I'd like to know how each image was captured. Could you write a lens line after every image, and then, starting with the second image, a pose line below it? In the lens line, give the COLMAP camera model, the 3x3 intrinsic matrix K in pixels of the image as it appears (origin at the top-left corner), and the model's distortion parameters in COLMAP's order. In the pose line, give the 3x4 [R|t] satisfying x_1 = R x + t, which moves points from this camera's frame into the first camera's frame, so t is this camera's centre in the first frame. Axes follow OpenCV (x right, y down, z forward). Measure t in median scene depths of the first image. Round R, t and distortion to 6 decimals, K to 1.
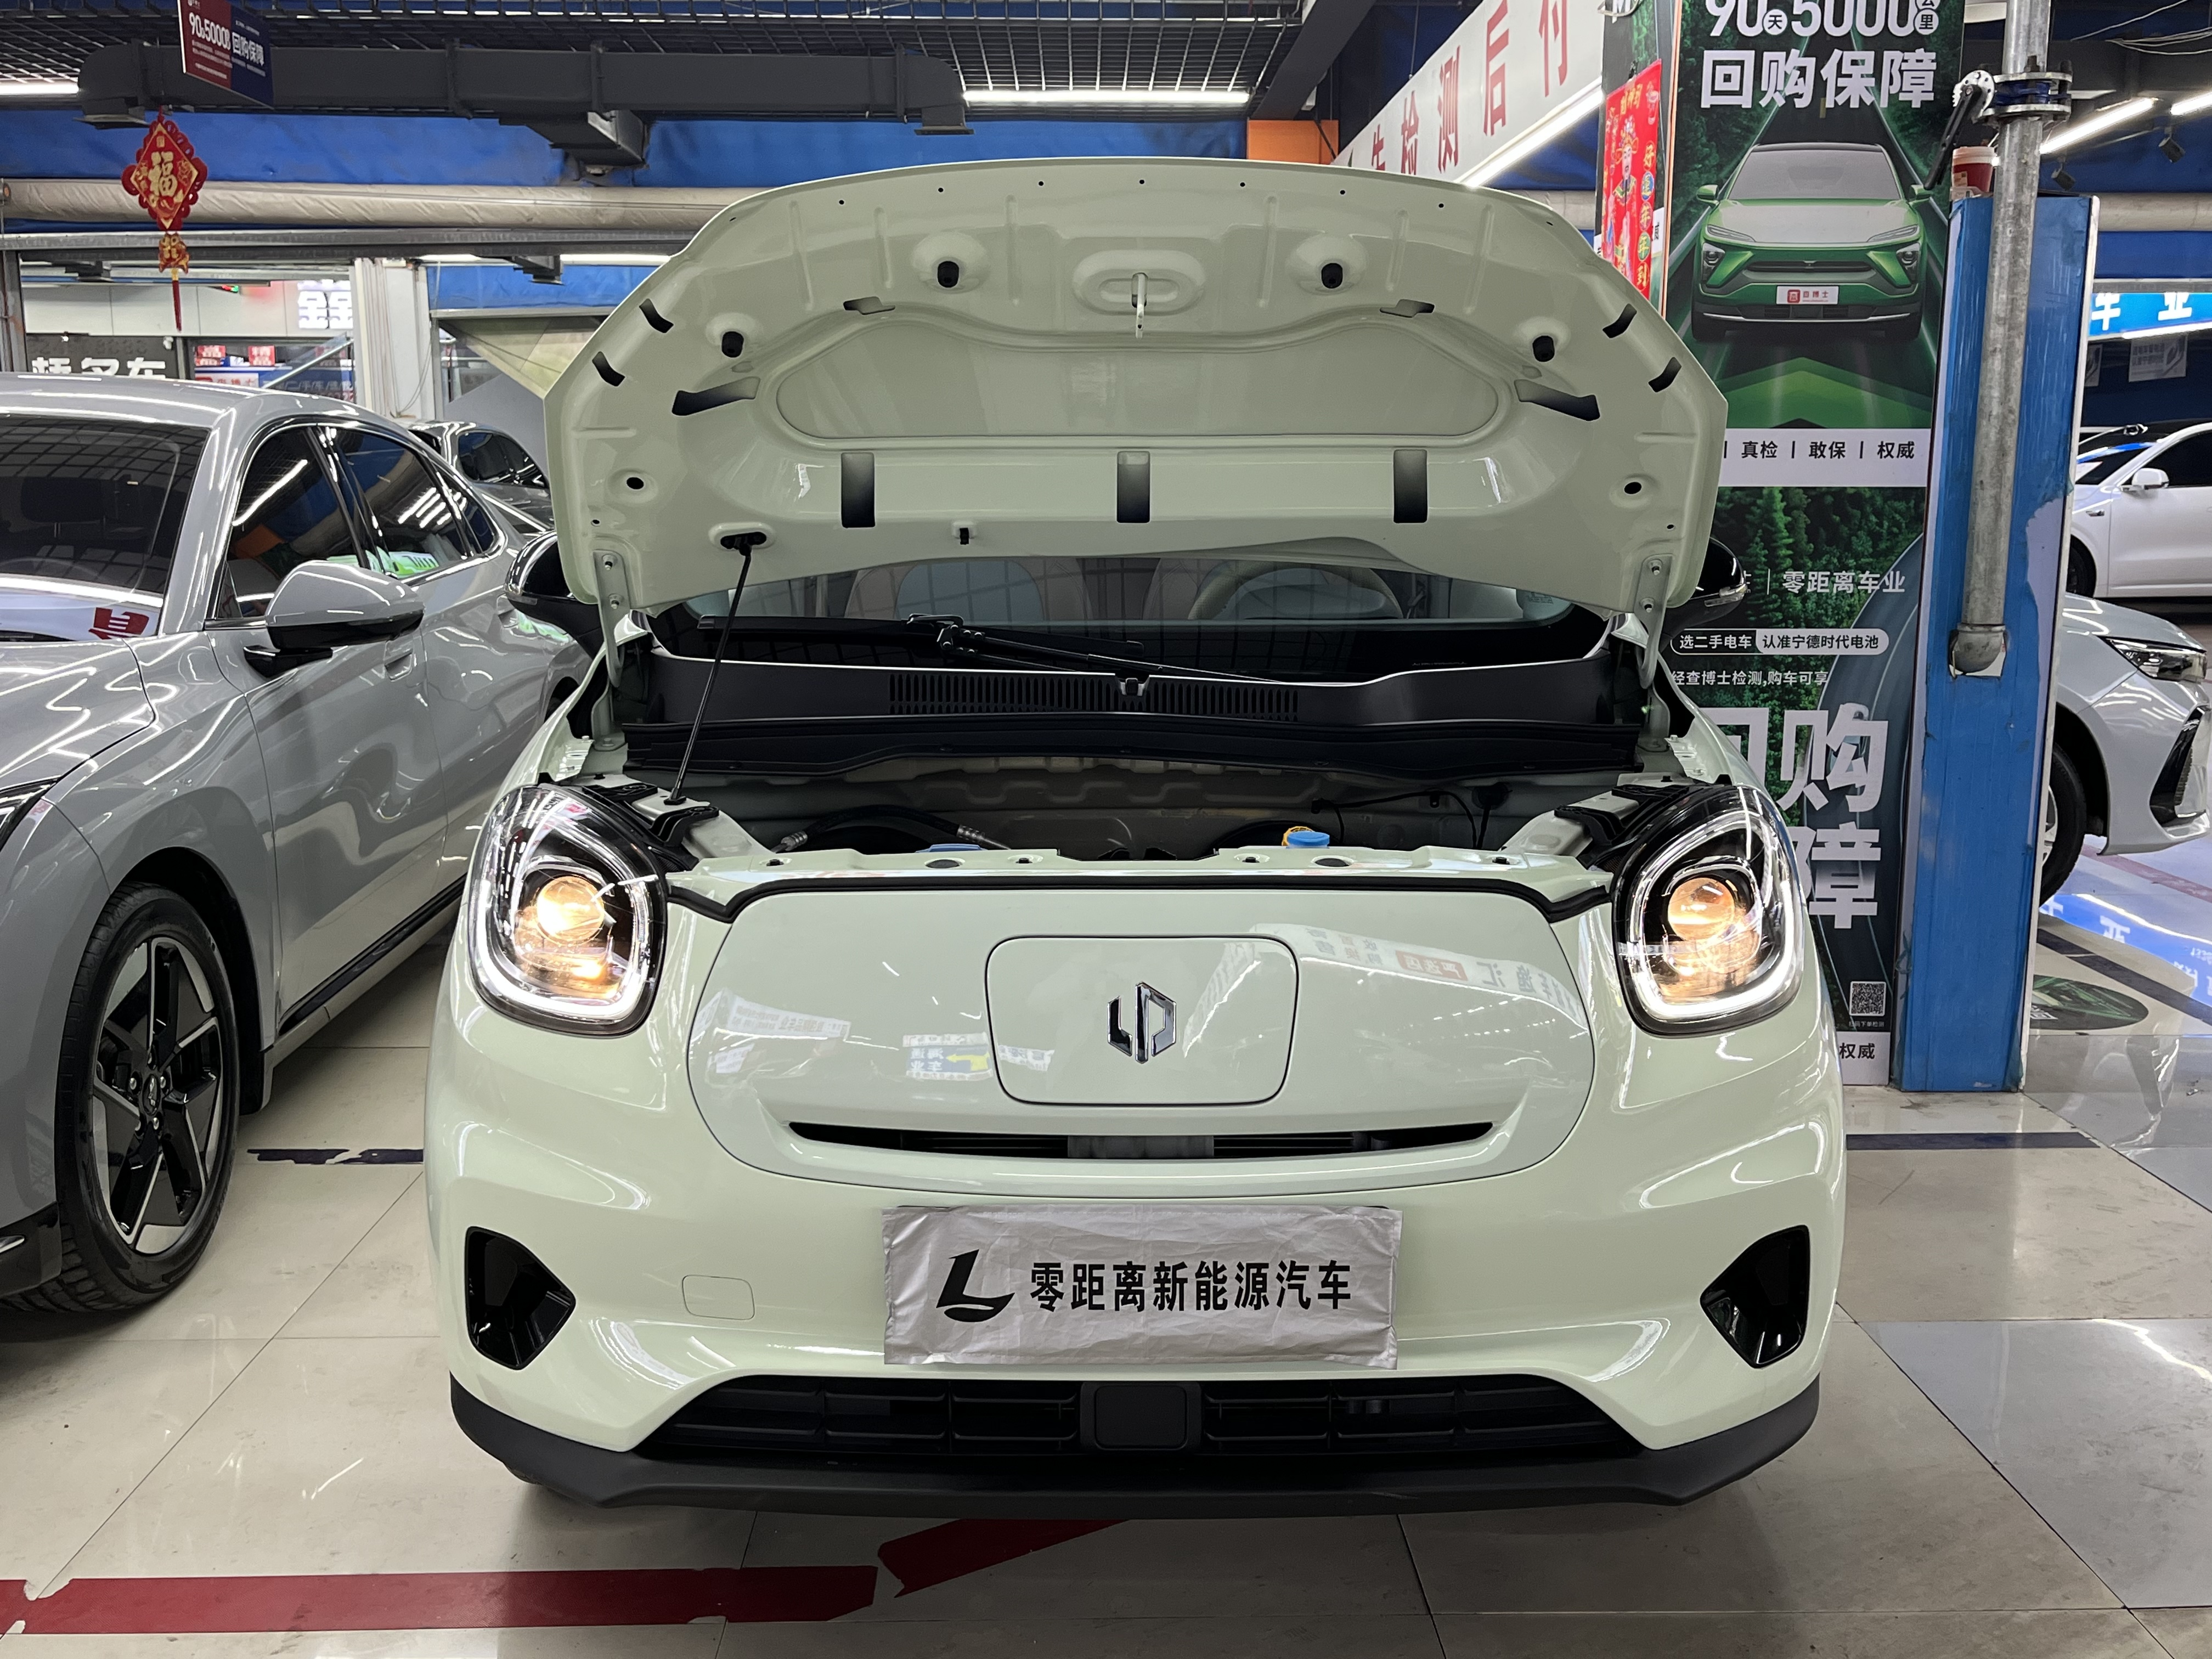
lens RADIAL K [[2049.9, 0, 1106.7], [0, 2049.9, 869.7], [0, 0, 1]] dist [0.025771, 0.000000]
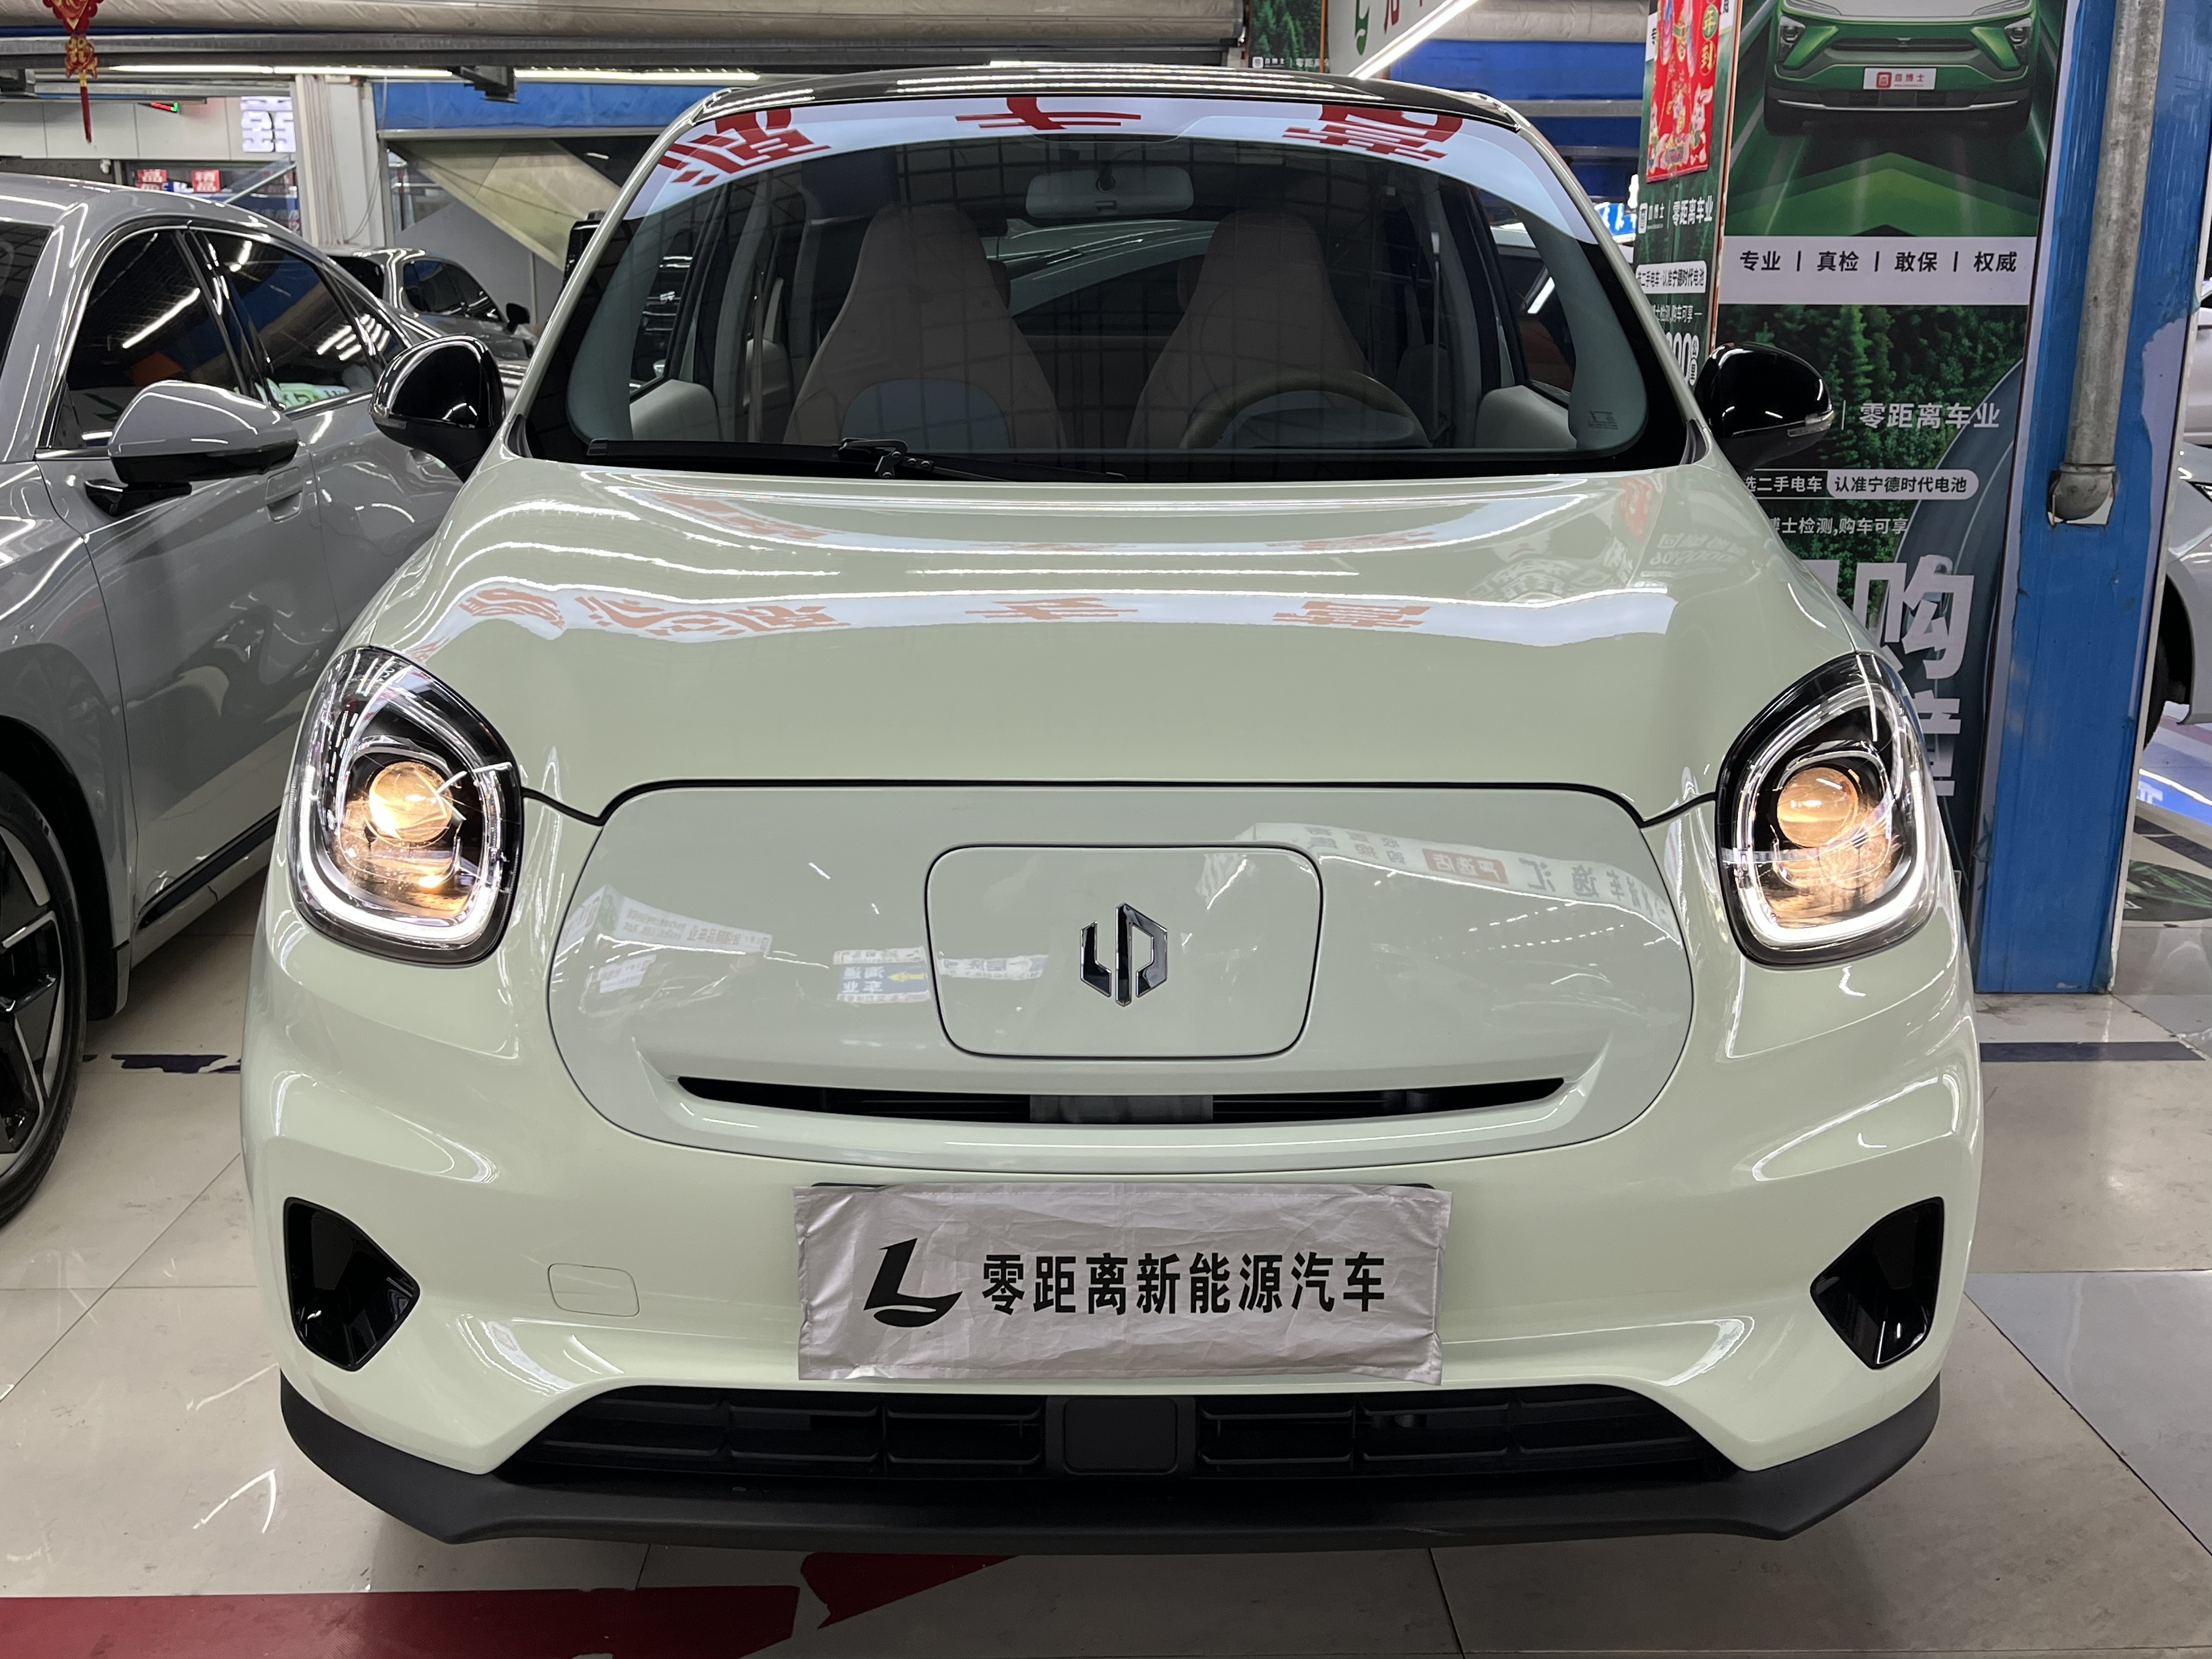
lens RADIAL K [[2104.7, 0, 1108.7], [0, 2104.7, 857.8], [0, 0, 1]] dist [0.024426, 0.000000]
pose [[0.999962, 0.003800, 0.007825, 0.004489], [-0.004274, 0.998093, 0.061585, -0.011308], [-0.007576, -0.061617, 0.998071, 0.181839]]
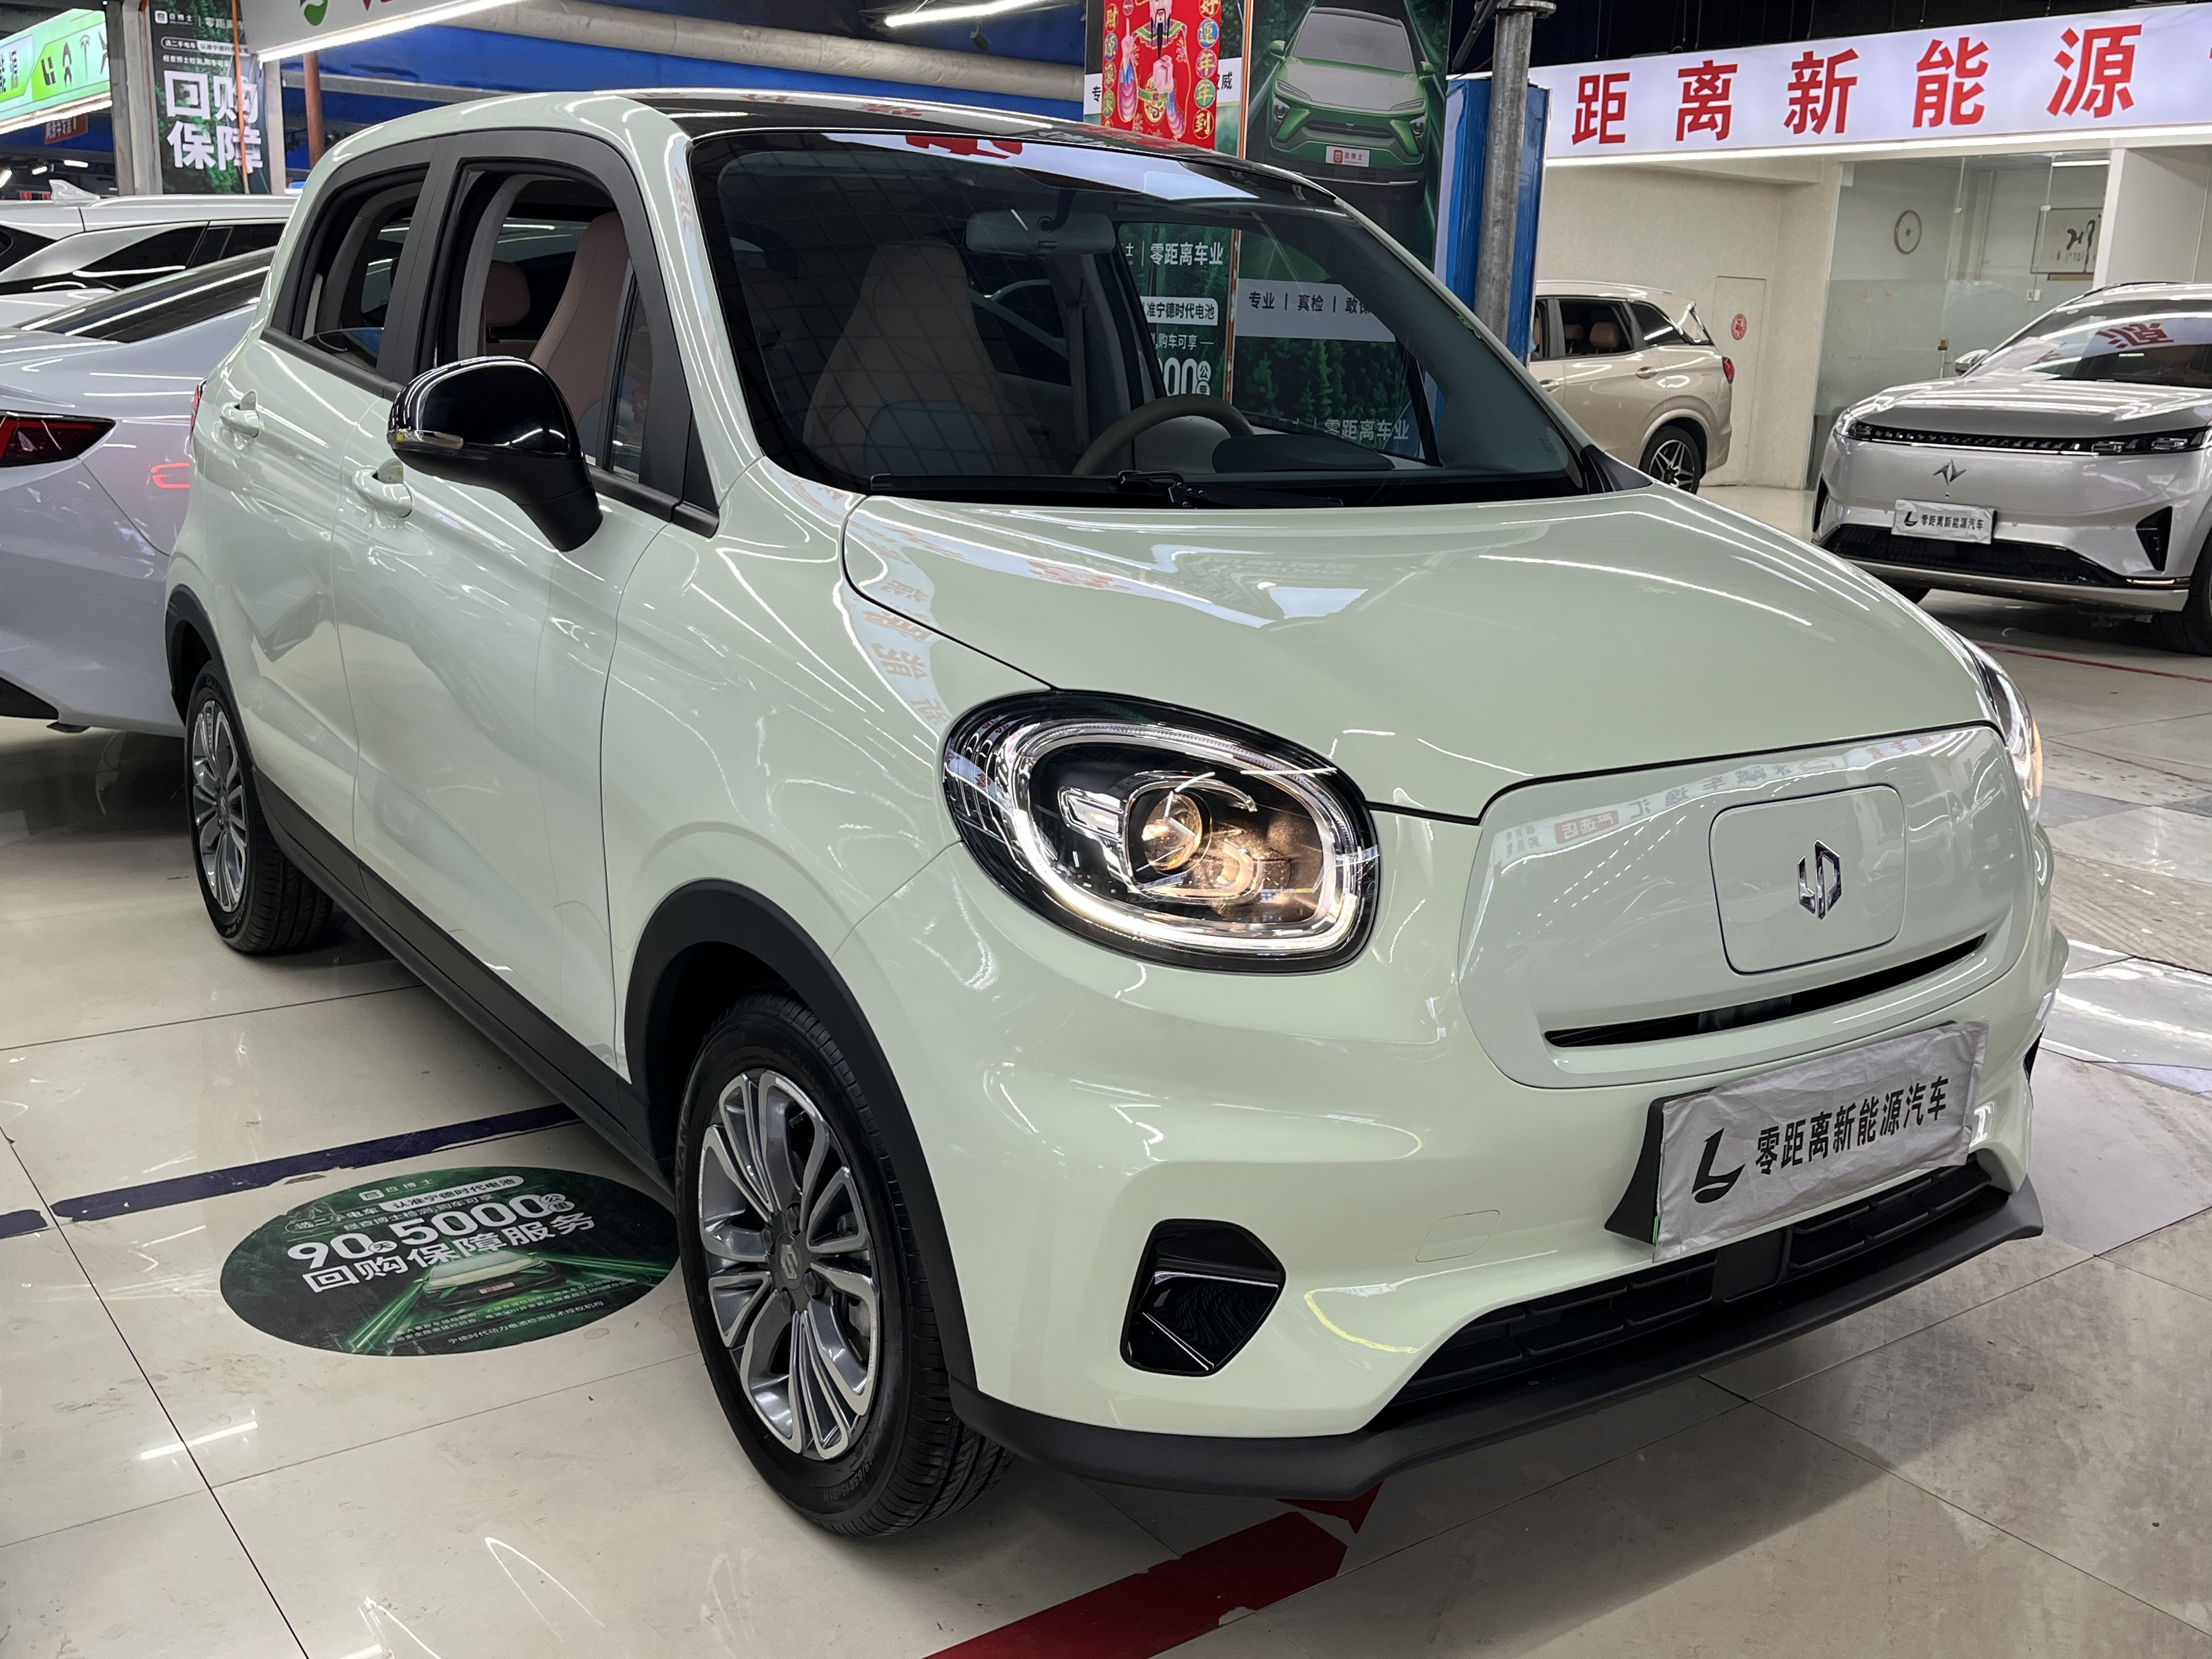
lens RADIAL K [[2104.7, 0, 1113.1], [0, 2104.7, 854.5], [0, 0, 1]] dist [0.024426, 0.000000]
pose [[0.815667, -0.111038, 0.567765, -0.802077], [0.073237, 0.993331, 0.089051, -0.052222], [-0.573867, -0.031055, 0.818359, 0.321487]]
